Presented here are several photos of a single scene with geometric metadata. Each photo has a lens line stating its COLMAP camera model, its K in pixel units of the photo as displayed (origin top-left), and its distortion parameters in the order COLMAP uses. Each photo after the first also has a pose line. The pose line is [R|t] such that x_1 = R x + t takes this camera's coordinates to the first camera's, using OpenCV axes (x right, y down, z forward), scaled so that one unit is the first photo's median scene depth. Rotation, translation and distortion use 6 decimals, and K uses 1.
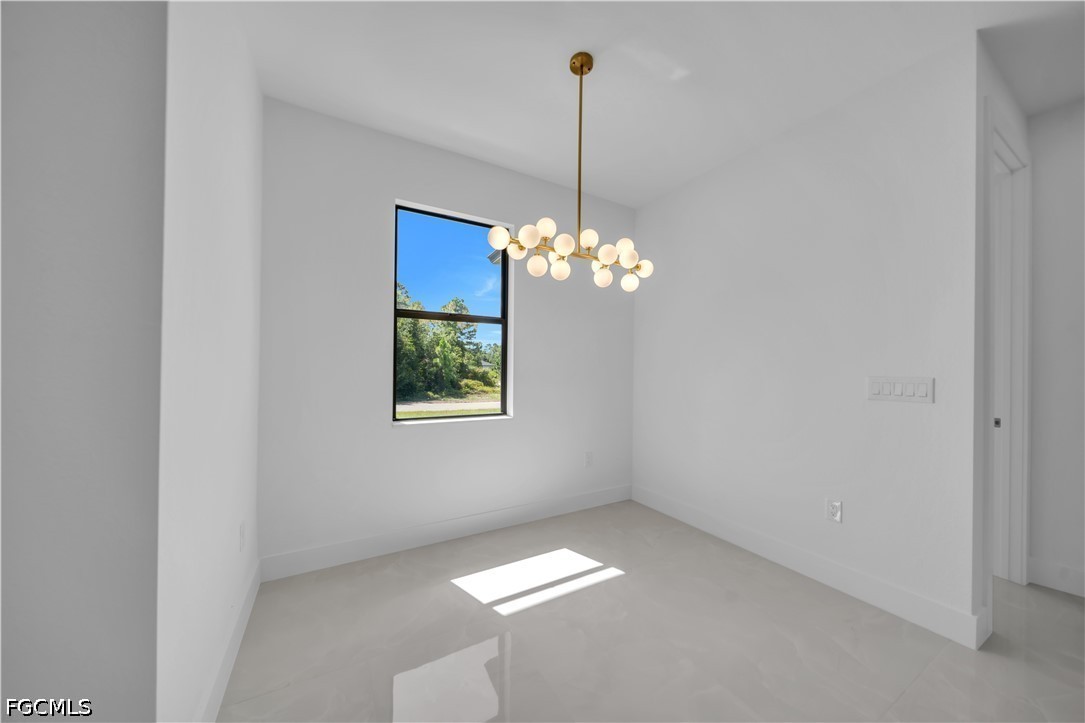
lens RADIAL K [[374.9, 0, 545.6], [0, 374.9, 368.0], [0, 0, 1]] dist [-0.001093, -0.000405]
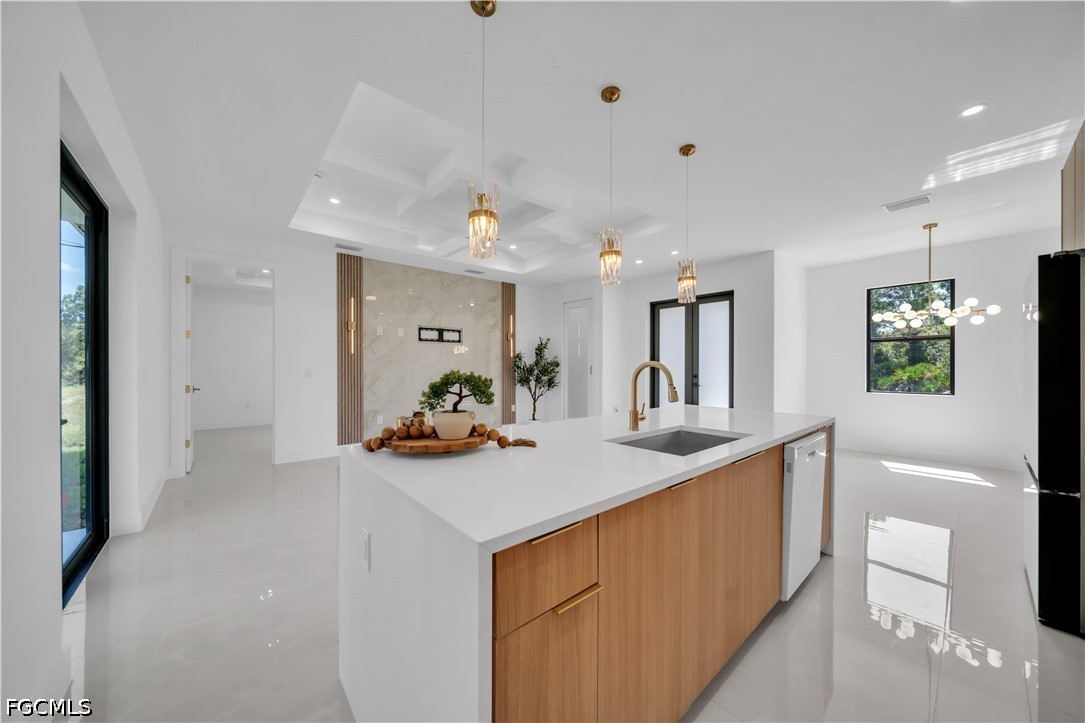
lens RADIAL K [[374.9, 0, 545.6], [0, 374.9, 368.0], [0, 0, 1]] dist [-0.001093, -0.000405]
pose [[0.184563, -0.008734, -0.982782, 1.193398], [0.007215, 0.999946, -0.007532, 0.008615], [0.982794, -0.005701, 0.184616, -1.054310]]
